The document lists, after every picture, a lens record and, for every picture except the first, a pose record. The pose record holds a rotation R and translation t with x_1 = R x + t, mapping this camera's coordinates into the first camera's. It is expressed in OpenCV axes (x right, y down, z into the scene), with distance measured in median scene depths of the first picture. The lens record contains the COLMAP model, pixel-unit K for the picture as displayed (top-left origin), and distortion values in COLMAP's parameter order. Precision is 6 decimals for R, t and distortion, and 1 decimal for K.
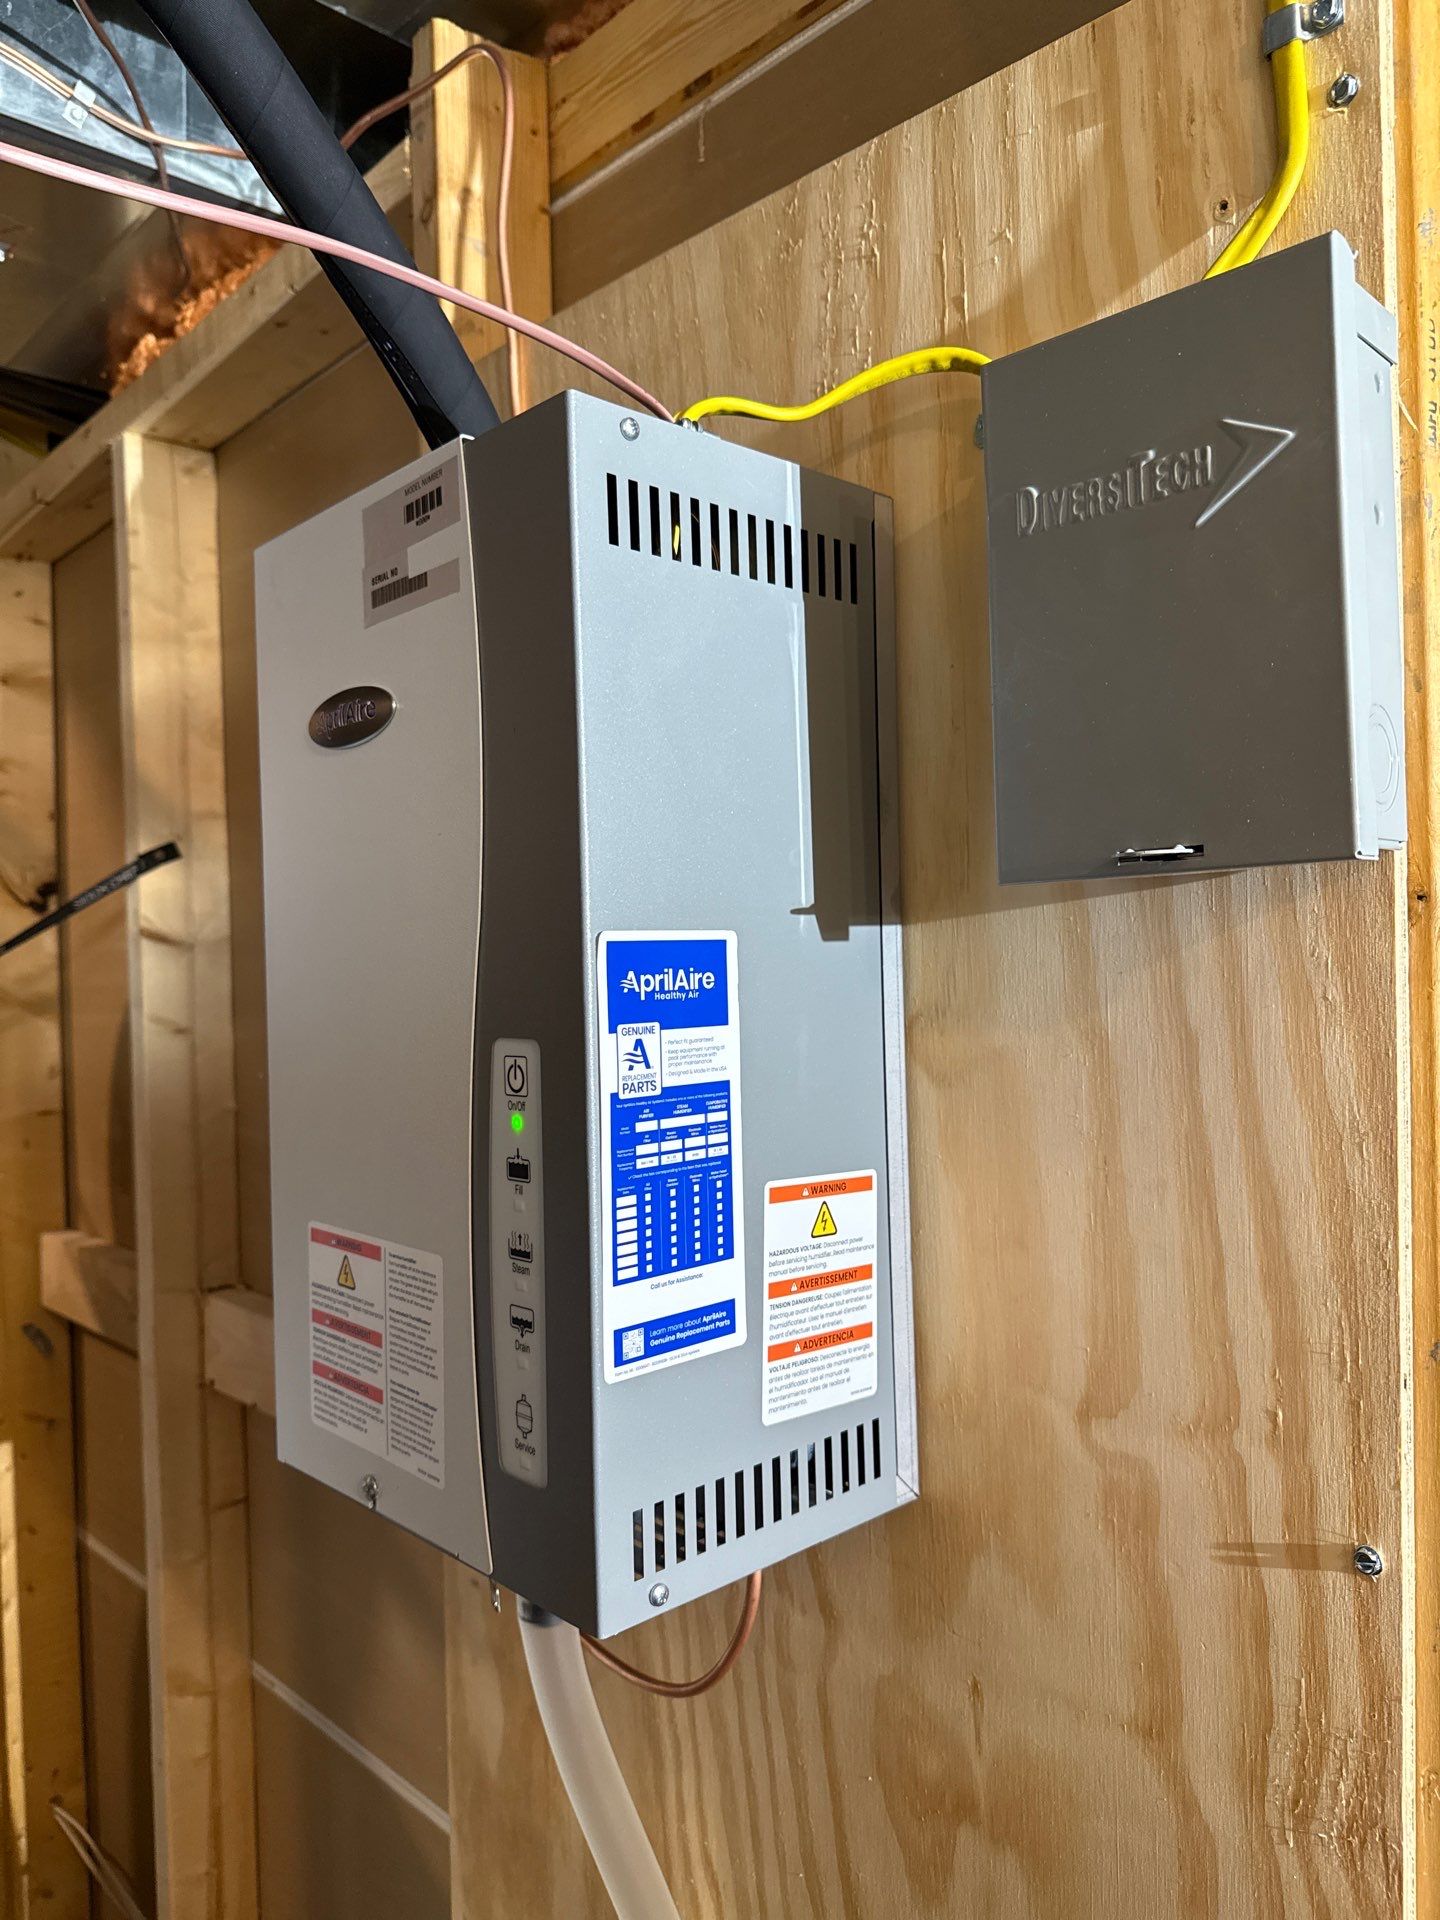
lens RADIAL K [[1352.3, 0, 720.0], [0, 1352.3, 960.0], [0, 0, 1]] dist [0.035861, -0.052944]
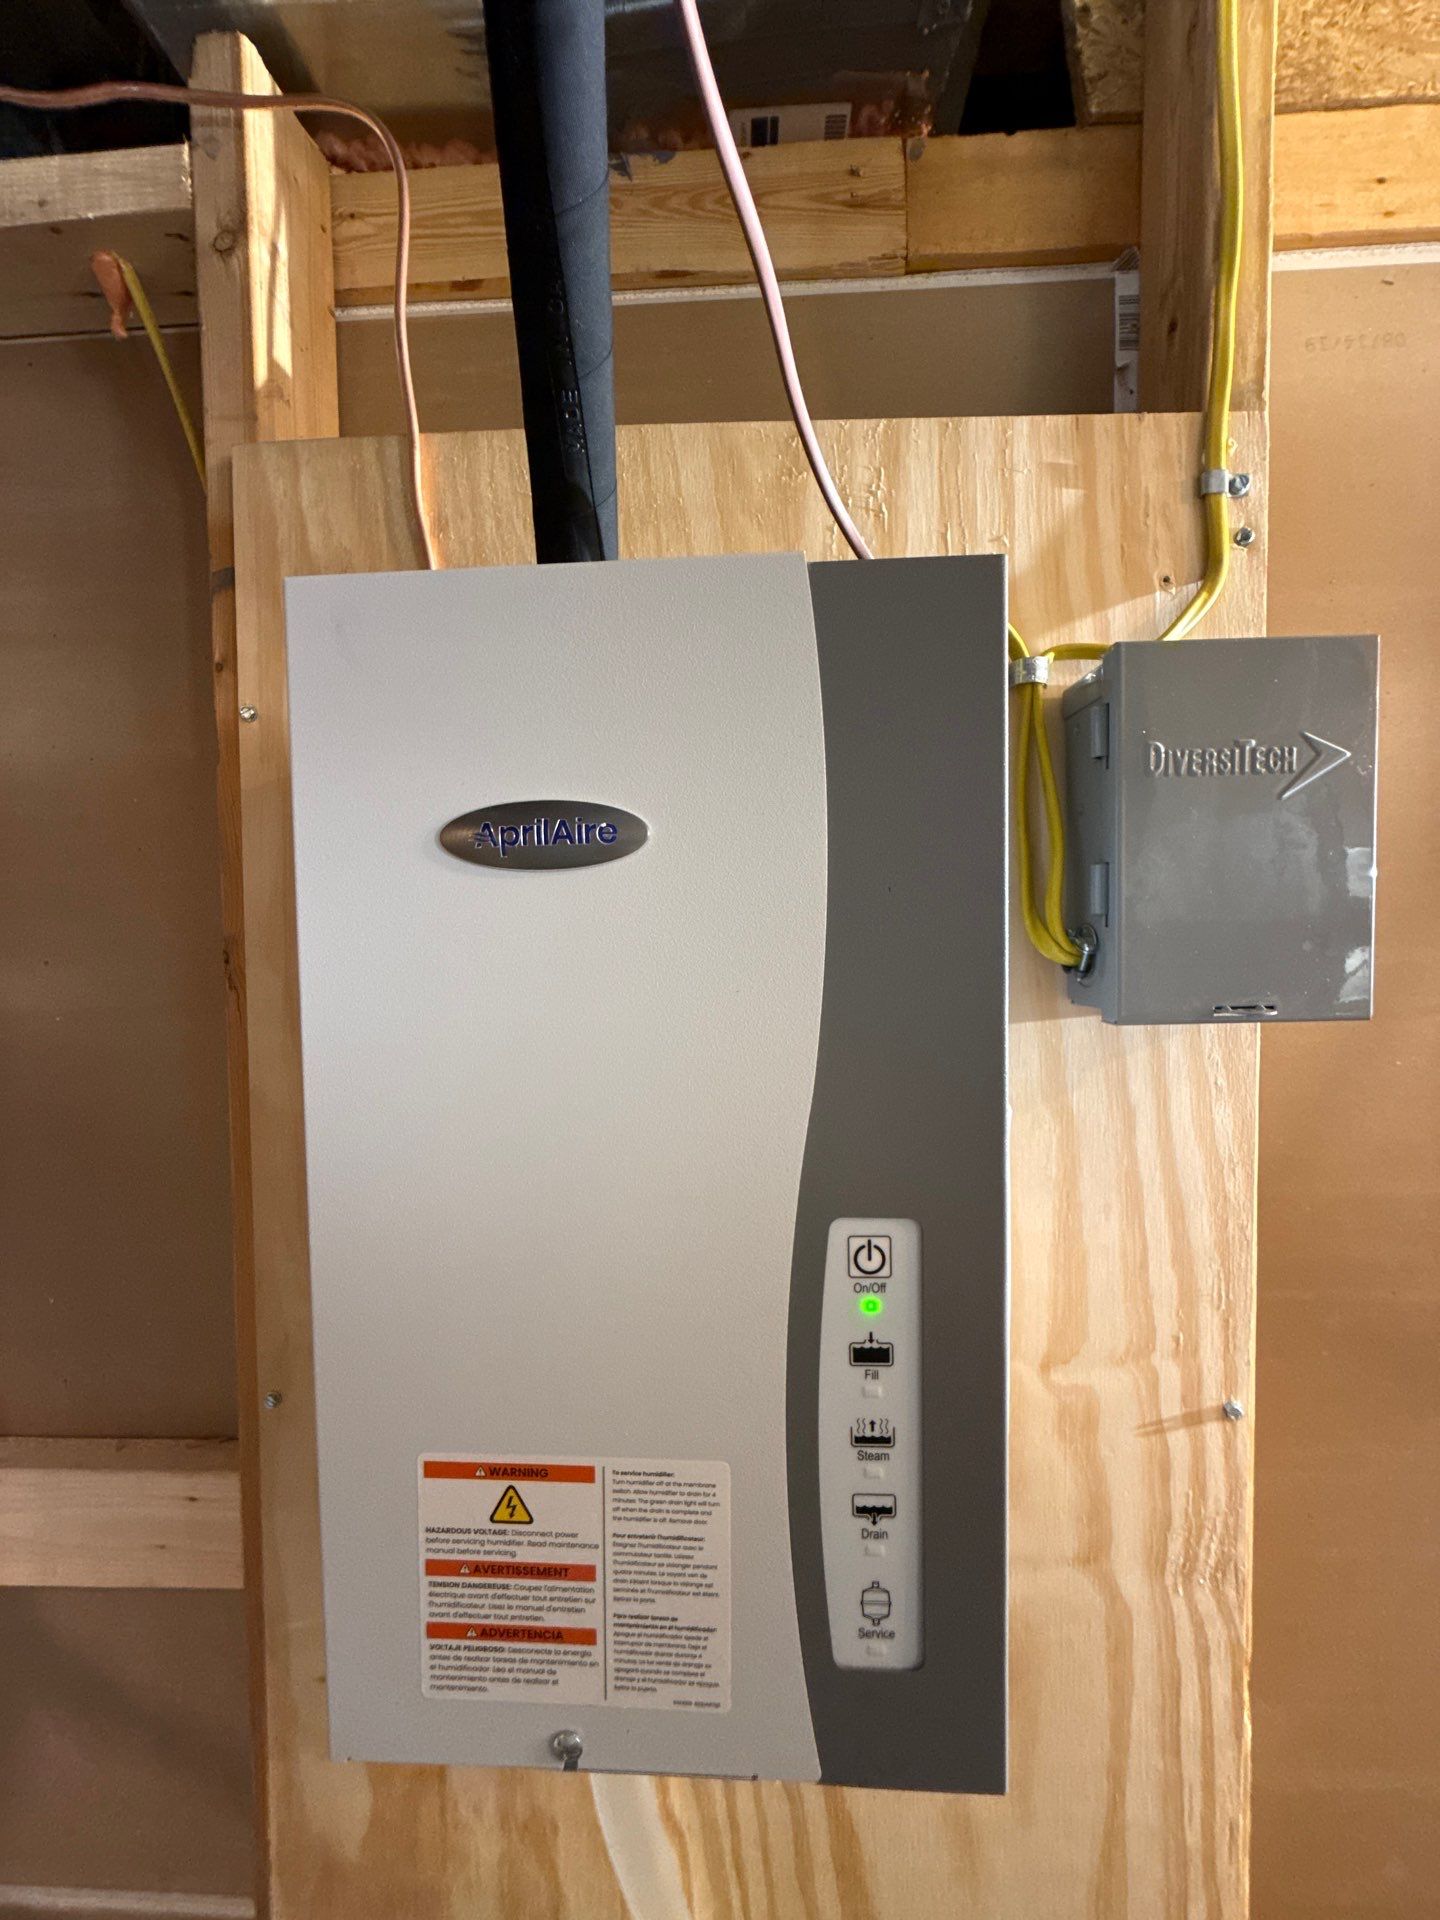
lens RADIAL K [[767.3, 0, 720.0], [0, 767.3, 960.0], [0, 0, 1]] dist [0.000771, 0.000364]
pose [[0.728742, -0.015827, 0.684605, -0.582810], [0.002666, 0.999791, 0.020276, -0.131708], [-0.684783, -0.012951, 0.728632, 0.671677]]
